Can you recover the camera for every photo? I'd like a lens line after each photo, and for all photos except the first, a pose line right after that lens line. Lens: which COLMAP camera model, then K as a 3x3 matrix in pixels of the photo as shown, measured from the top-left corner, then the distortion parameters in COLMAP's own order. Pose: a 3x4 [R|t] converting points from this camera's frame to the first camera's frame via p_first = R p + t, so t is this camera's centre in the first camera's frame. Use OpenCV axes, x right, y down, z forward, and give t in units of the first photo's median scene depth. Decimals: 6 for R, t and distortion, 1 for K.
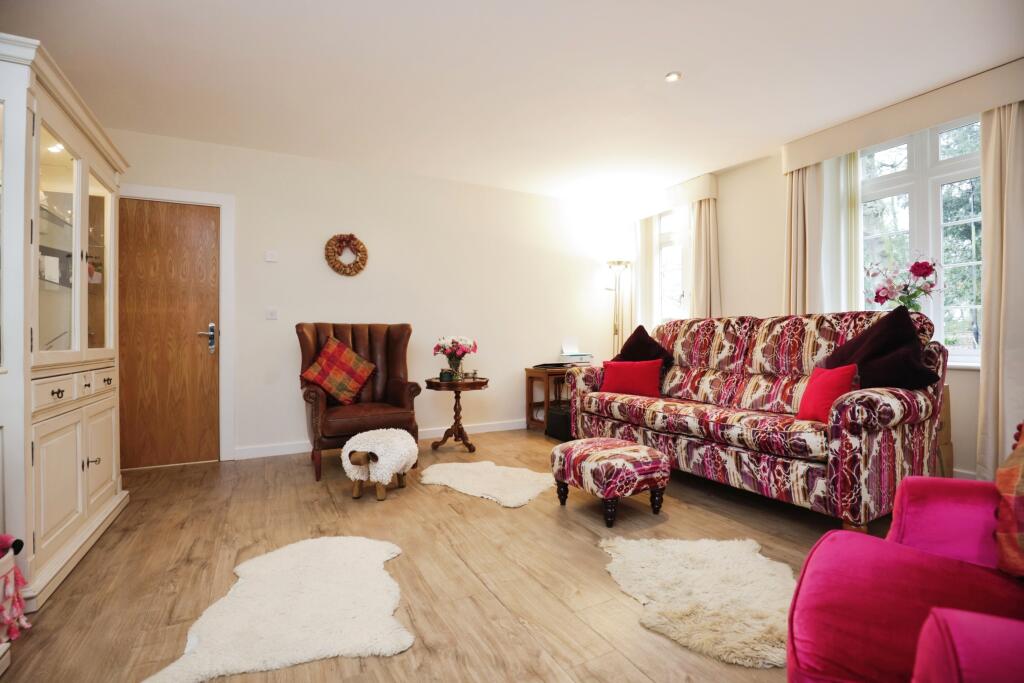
lens RADIAL K [[471.4, 0, 512.0], [0, 471.4, 341.5], [0, 0, 1]] dist [-0.025953, 0.000106]
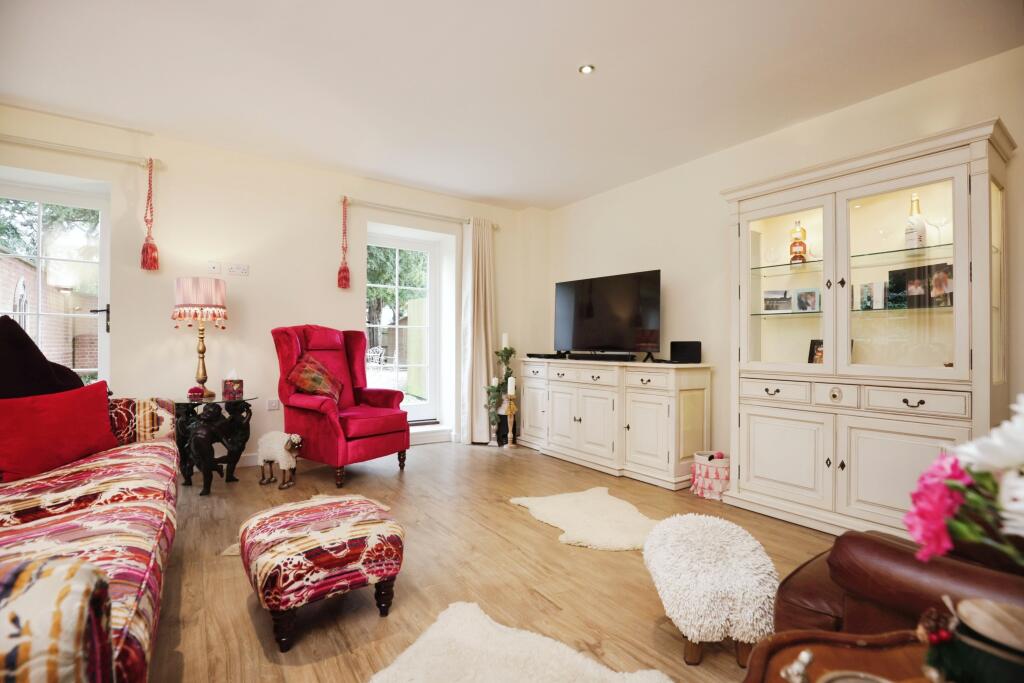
lens RADIAL K [[471.4, 0, 512.0], [0, 471.4, 341.5], [0, 0, 1]] dist [-0.025953, 0.000106]
pose [[-0.993413, -0.004572, -0.114496, 0.009468], [-0.003586, 0.999955, -0.008819, -0.020805], [0.114532, -0.008350, -0.993385, 1.628518]]
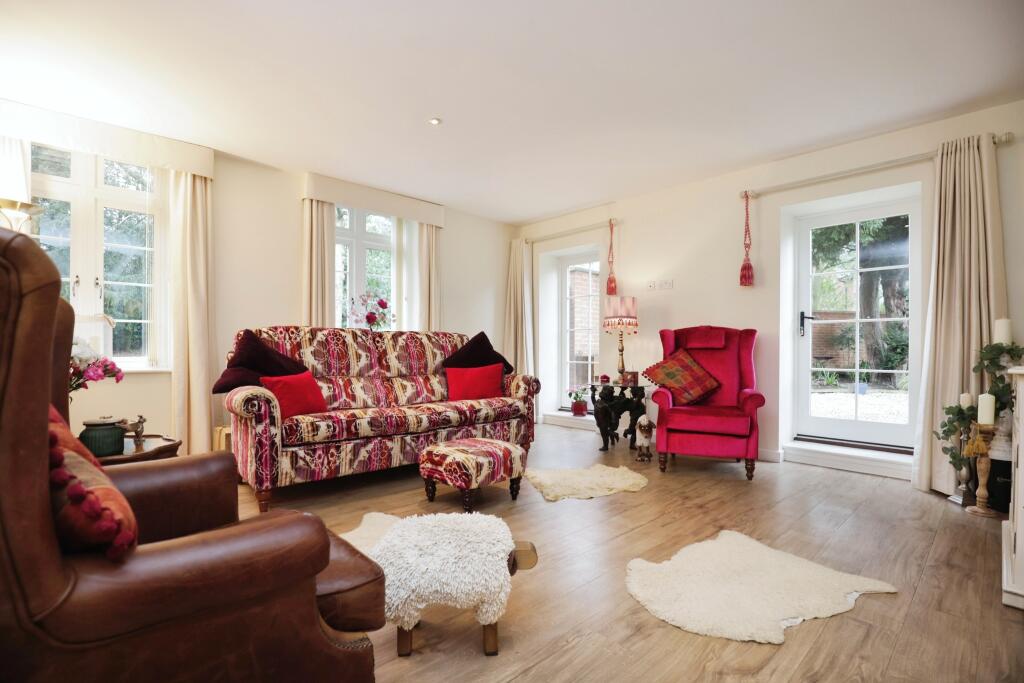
lens RADIAL K [[473.3, 0, 517.8], [0, 473.3, 354.8], [0, 0, 1]] dist [-0.019171, 0.000651]
pose [[-0.268742, -0.004966, 0.963199, -0.863898], [0.000227, 0.999986, 0.005219, 0.004483], [-0.963212, 0.001621, -0.268738, 1.147775]]
